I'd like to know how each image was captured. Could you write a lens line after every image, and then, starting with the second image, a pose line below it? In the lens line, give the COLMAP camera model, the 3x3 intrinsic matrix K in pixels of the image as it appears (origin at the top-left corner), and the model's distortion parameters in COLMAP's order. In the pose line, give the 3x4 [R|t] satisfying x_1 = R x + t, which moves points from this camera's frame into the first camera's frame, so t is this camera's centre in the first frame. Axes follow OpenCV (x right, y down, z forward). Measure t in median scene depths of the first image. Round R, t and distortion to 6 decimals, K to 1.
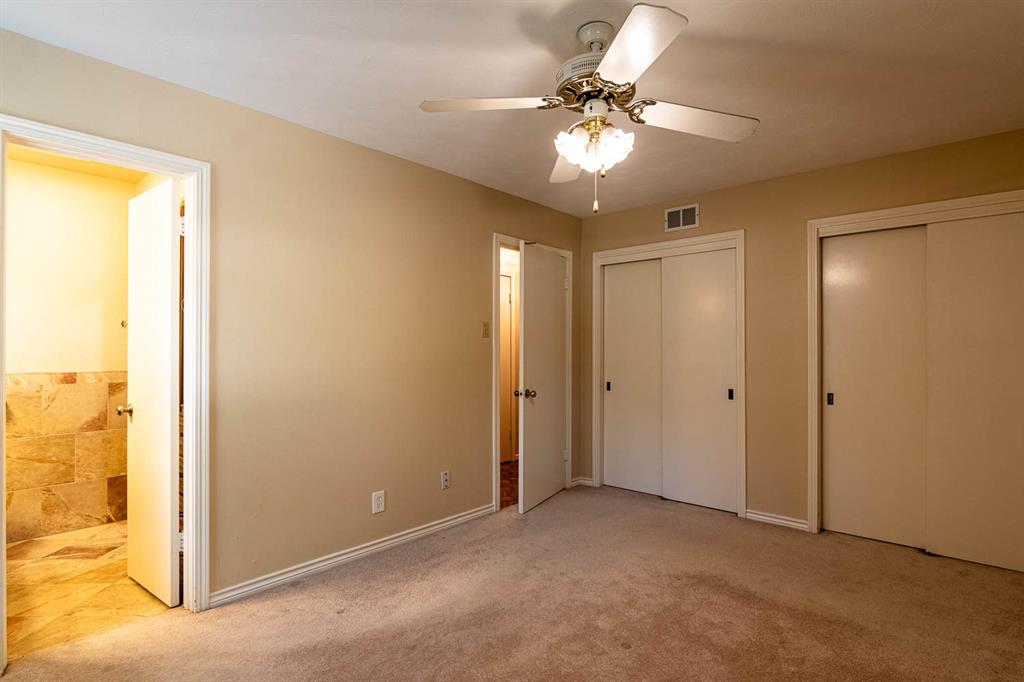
lens RADIAL K [[508.9, 0, 520.5], [0, 508.9, 345.1], [0, 0, 1]] dist [-0.003481, -0.003578]
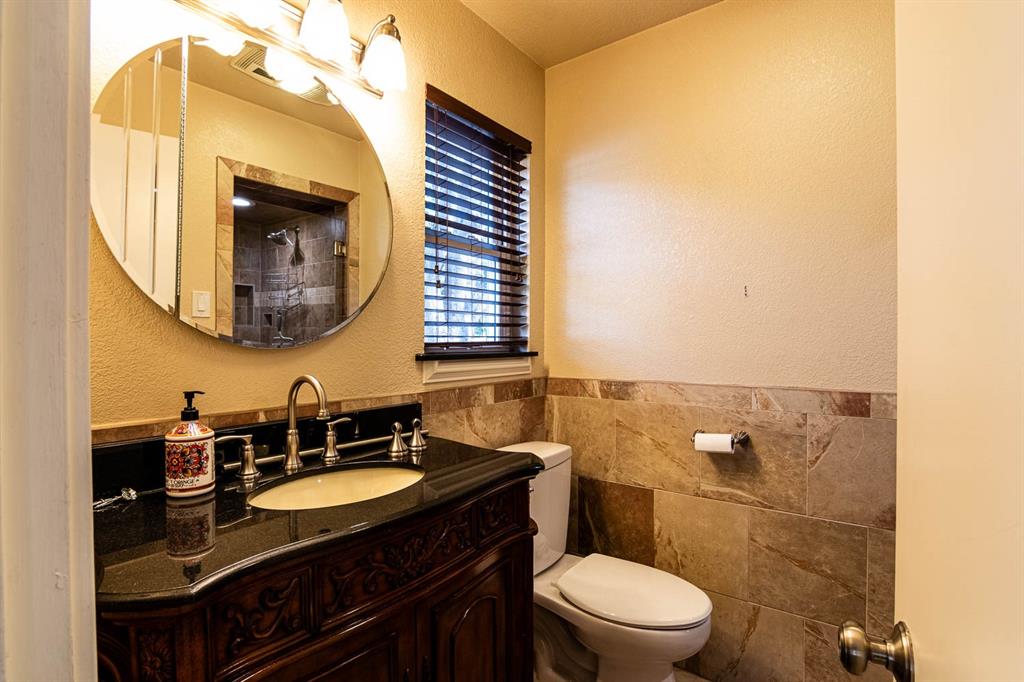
lens RADIAL K [[508.9, 0, 518.3], [0, 508.9, 344.5], [0, 0, 1]] dist [-0.003481, -0.003578]
pose [[0.093066, 0.009398, -0.995616, -0.476771], [0.013779, 0.999848, 0.010726, 0.001720], [0.995565, -0.014717, 0.092922, 0.674676]]
